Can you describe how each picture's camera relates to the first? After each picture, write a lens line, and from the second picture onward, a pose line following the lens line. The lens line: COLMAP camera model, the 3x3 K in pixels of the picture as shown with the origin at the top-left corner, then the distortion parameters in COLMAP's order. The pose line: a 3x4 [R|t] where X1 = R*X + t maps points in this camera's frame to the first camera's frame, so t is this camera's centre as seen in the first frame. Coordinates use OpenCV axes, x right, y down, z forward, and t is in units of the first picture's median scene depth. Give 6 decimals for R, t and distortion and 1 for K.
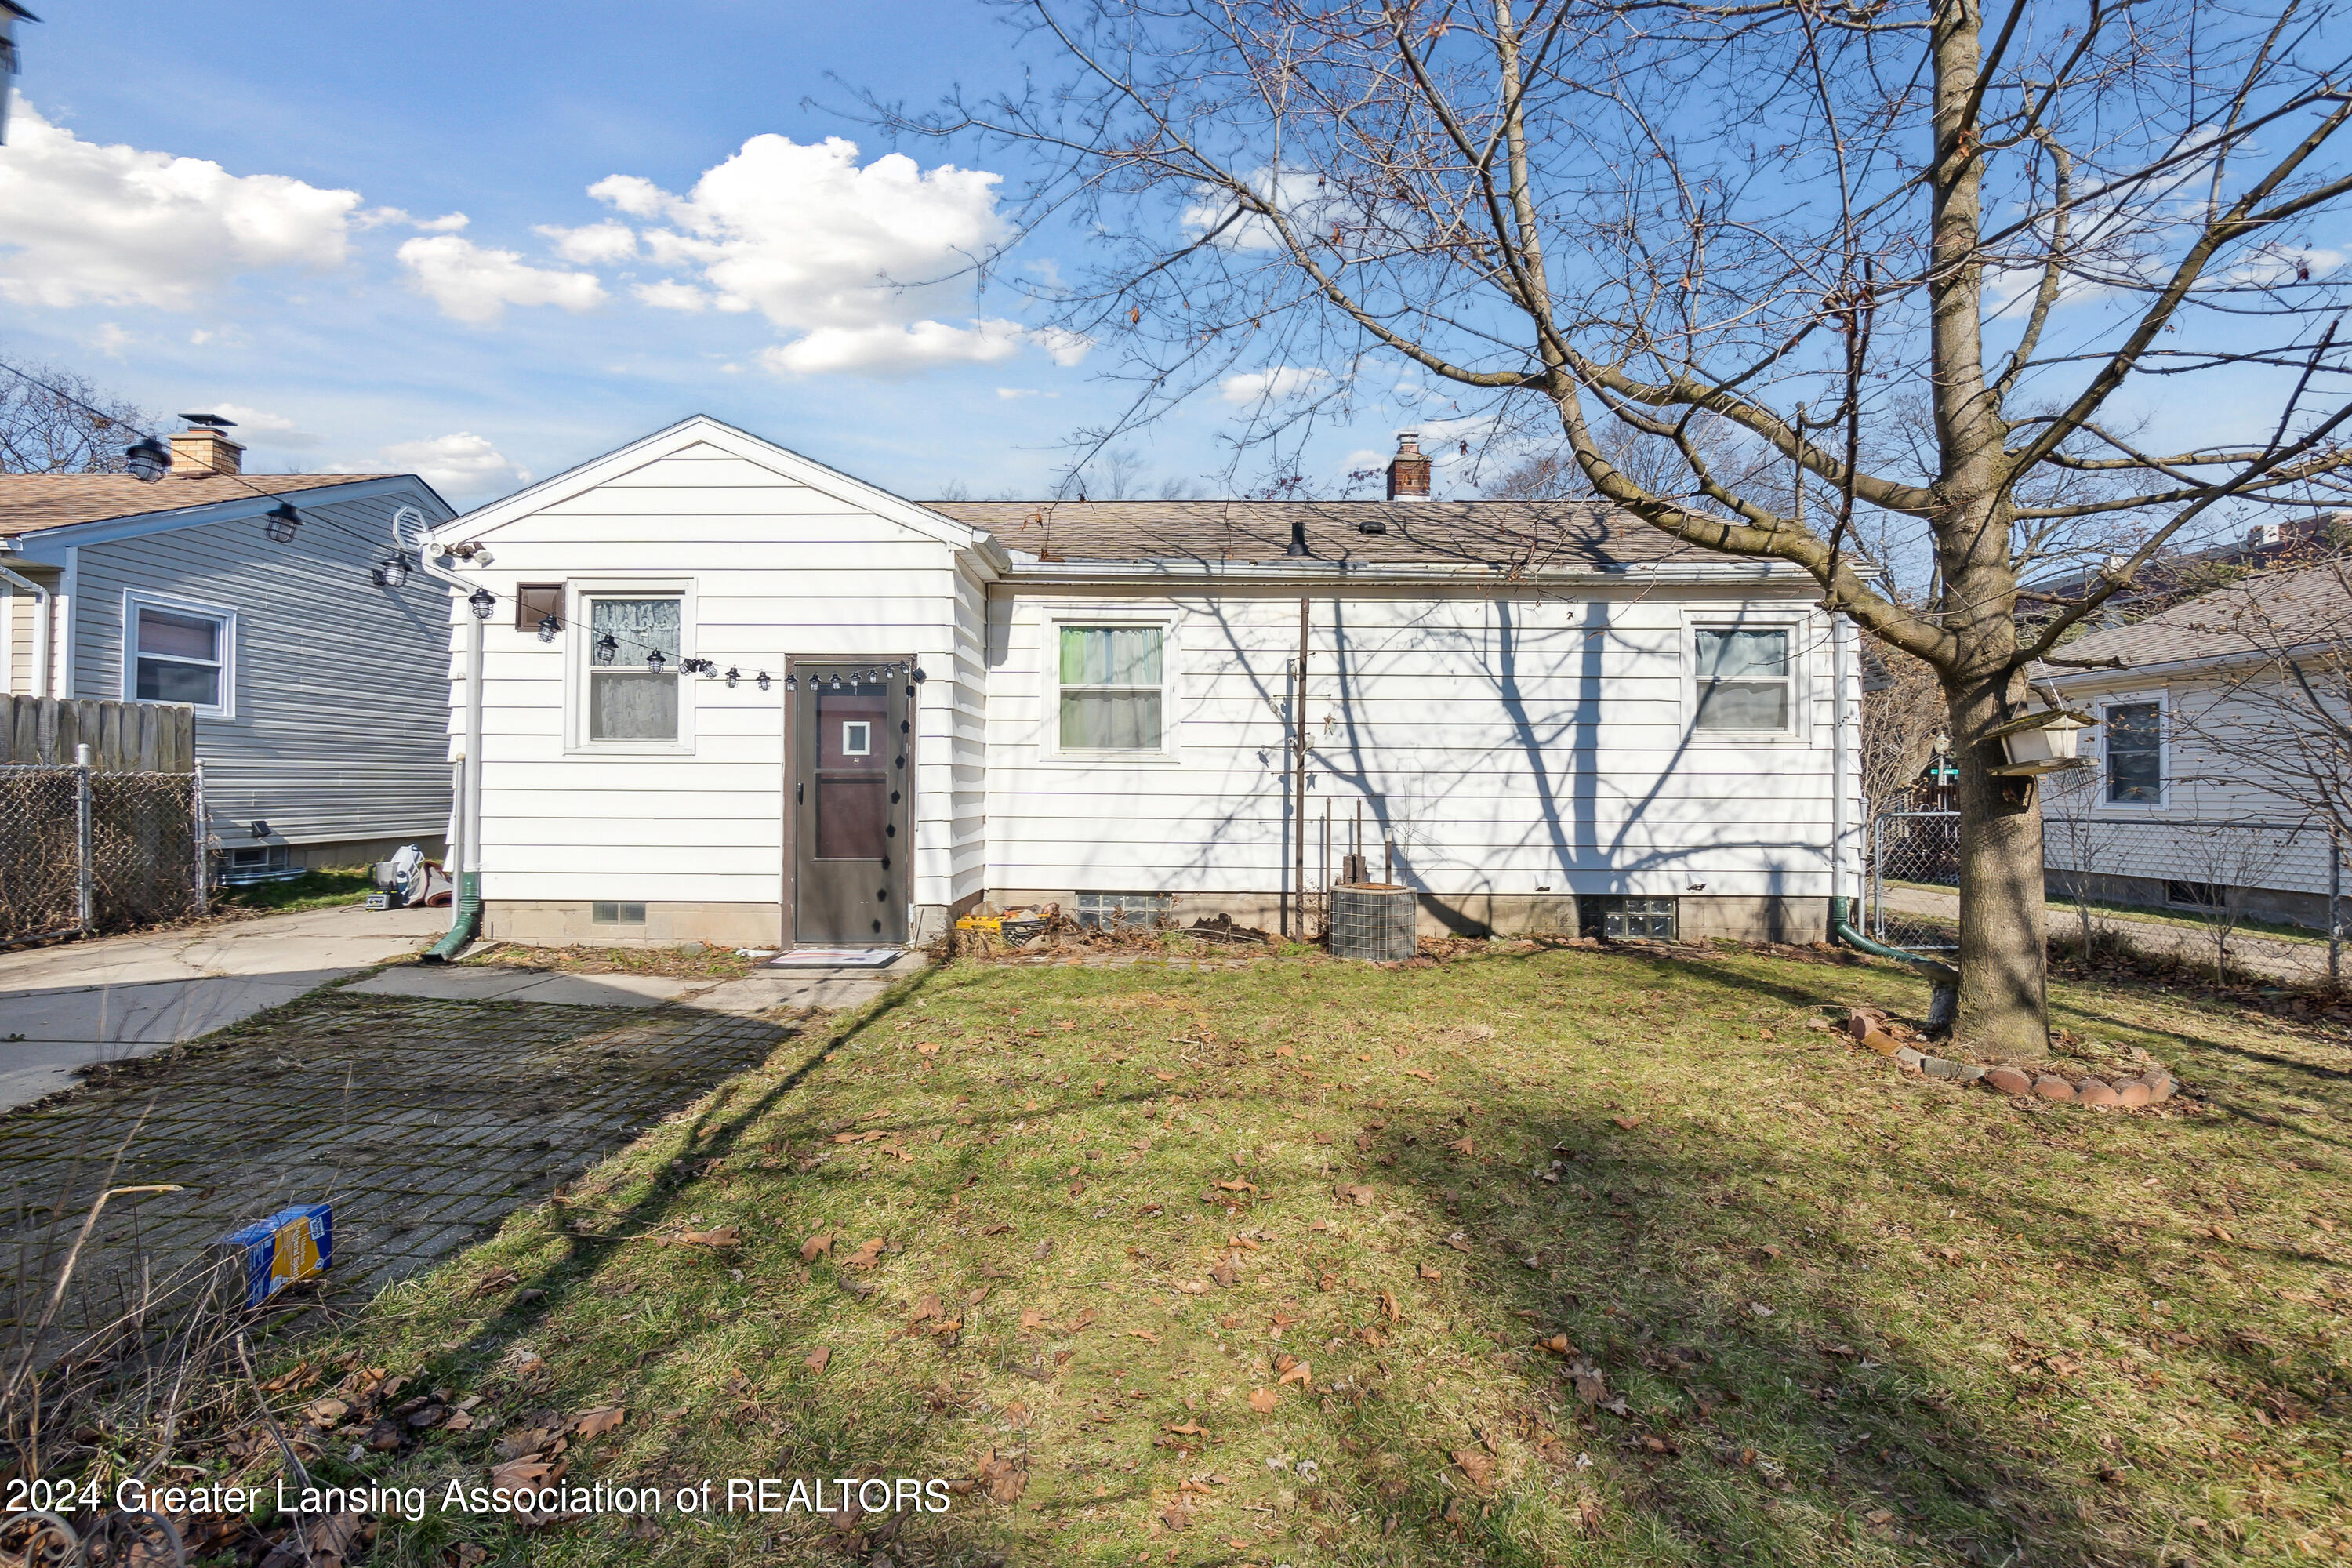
lens RADIAL K [[1039.7, 0, 1177.4], [0, 1039.7, 780.9], [0, 0, 1]] dist [-0.002684, -0.000251]
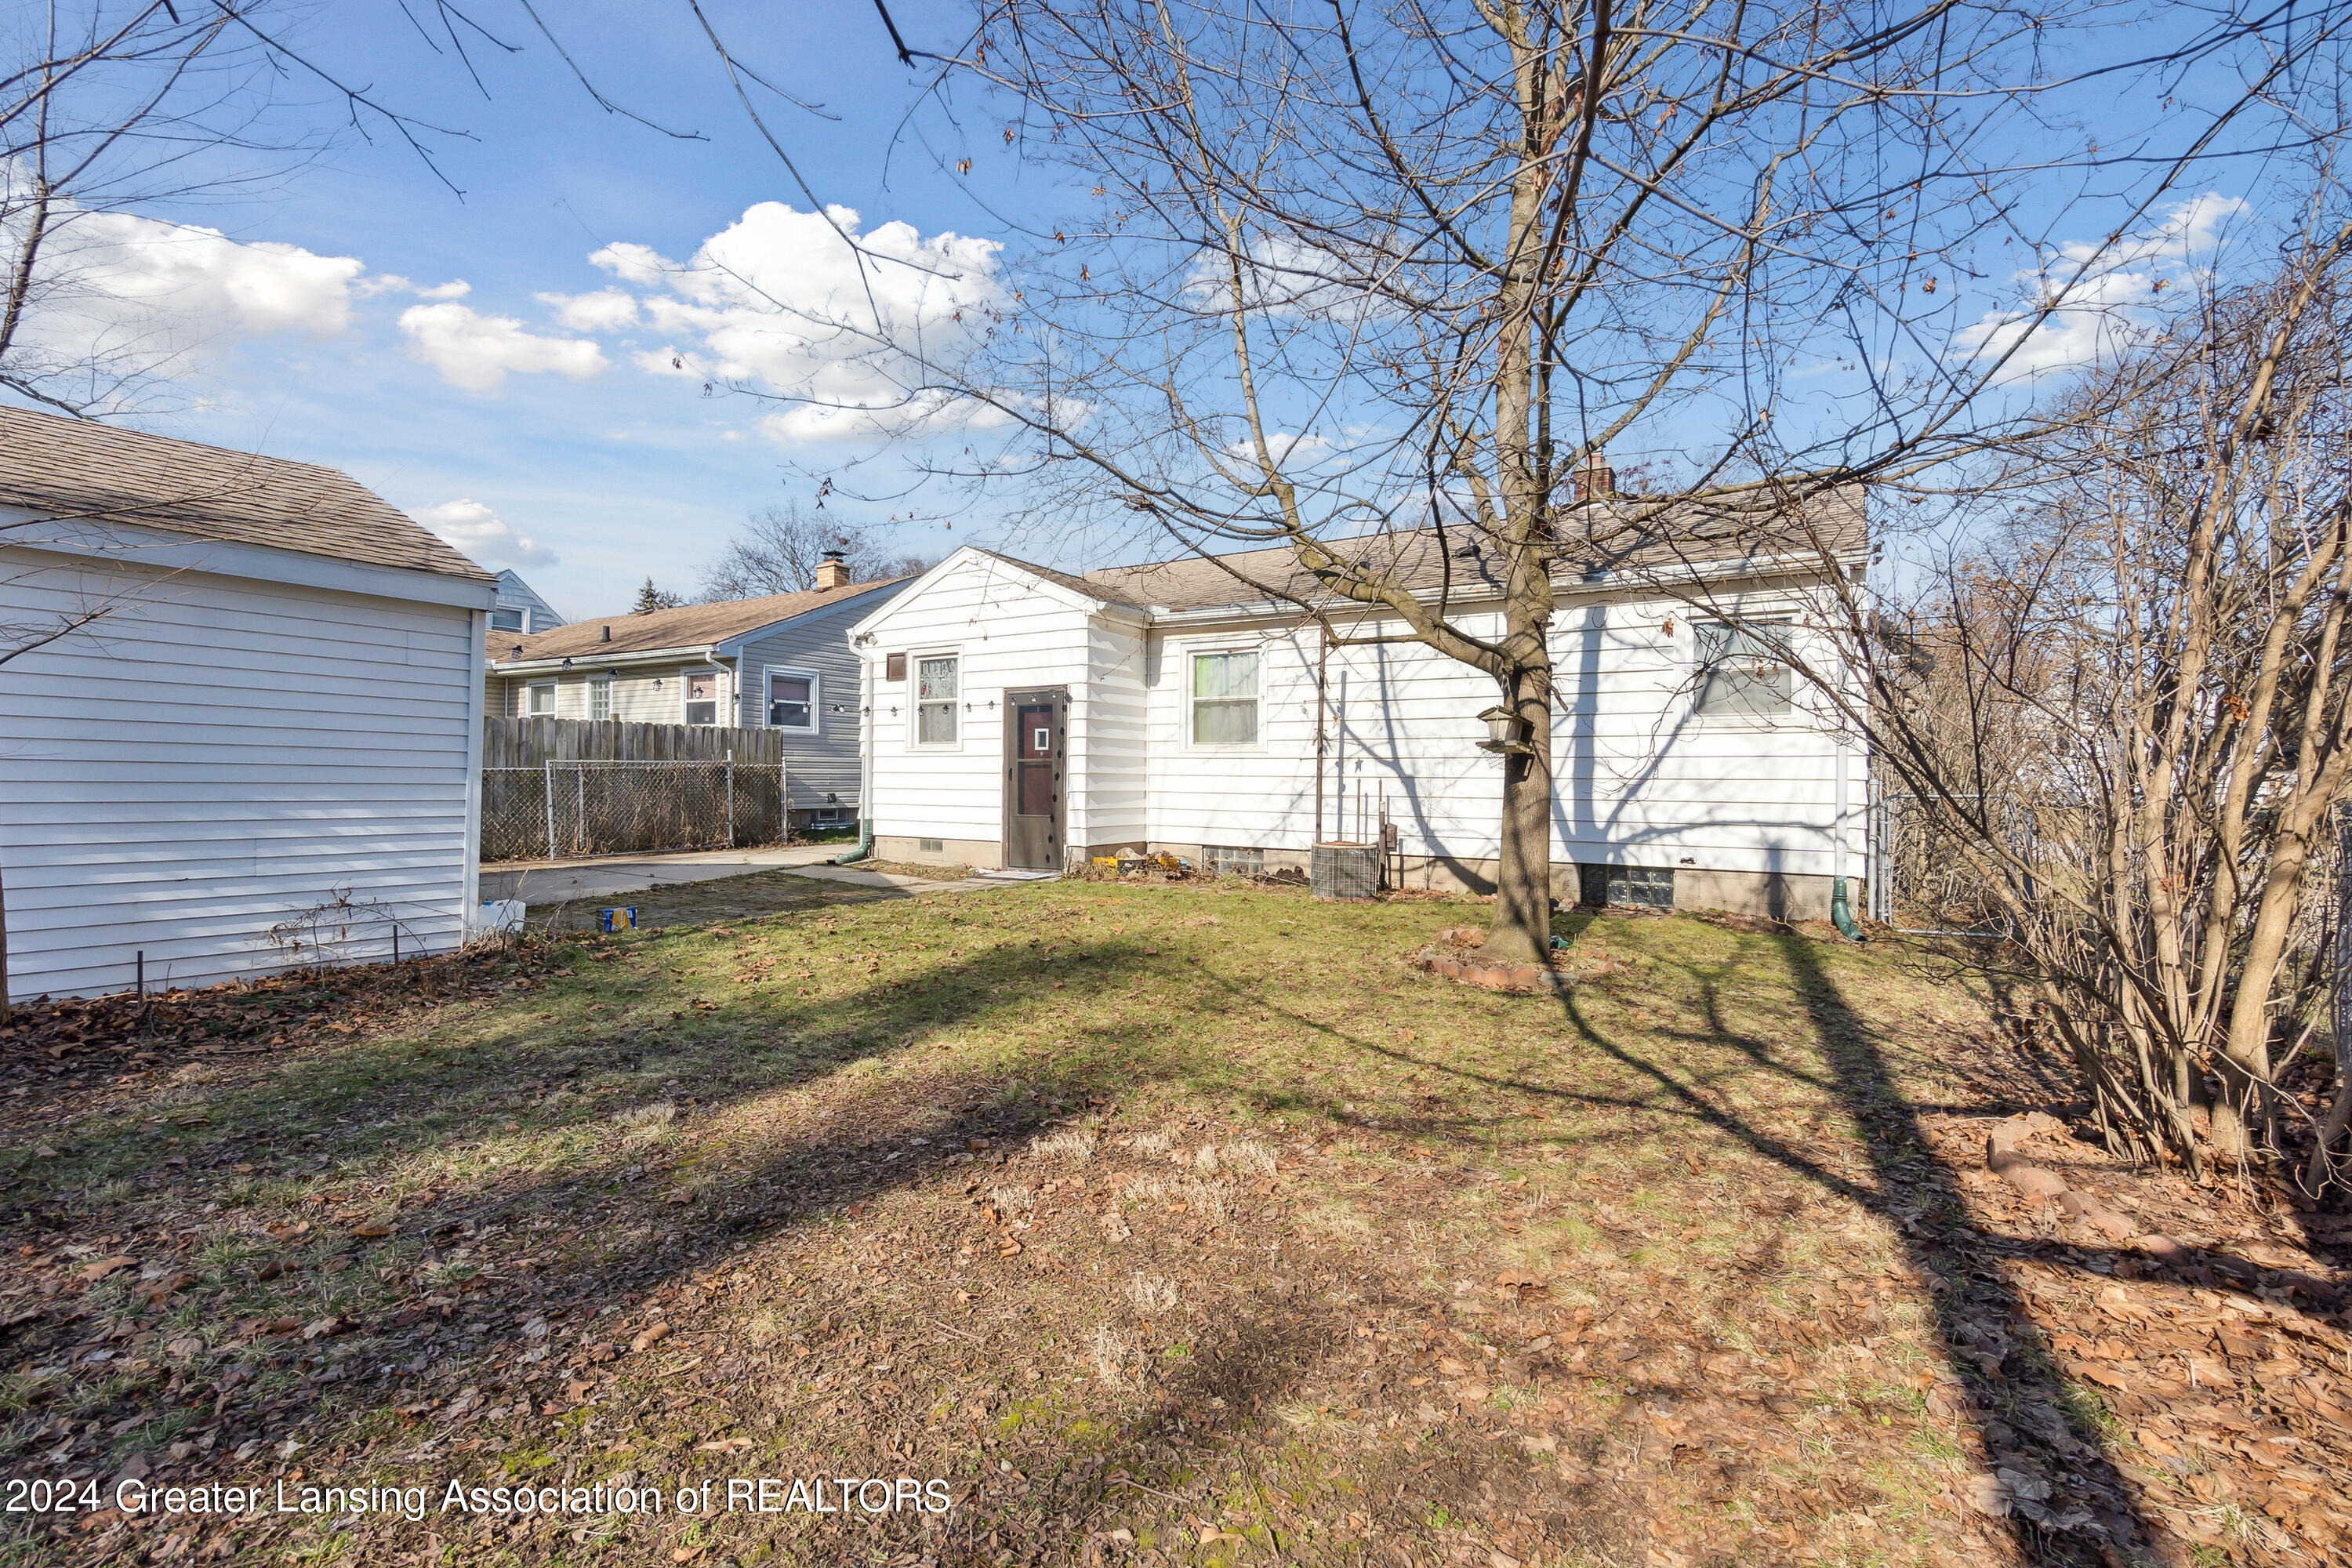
lens RADIAL K [[1039.7, 0, 1177.4], [0, 1039.7, 780.9], [0, 0, 1]] dist [-0.002684, -0.000251]
pose [[0.854359, 0.001913, -0.519680, 0.605539], [-0.000267, 0.999995, 0.003242, 0.014980], [0.519684, -0.002631, 0.854355, -0.208999]]
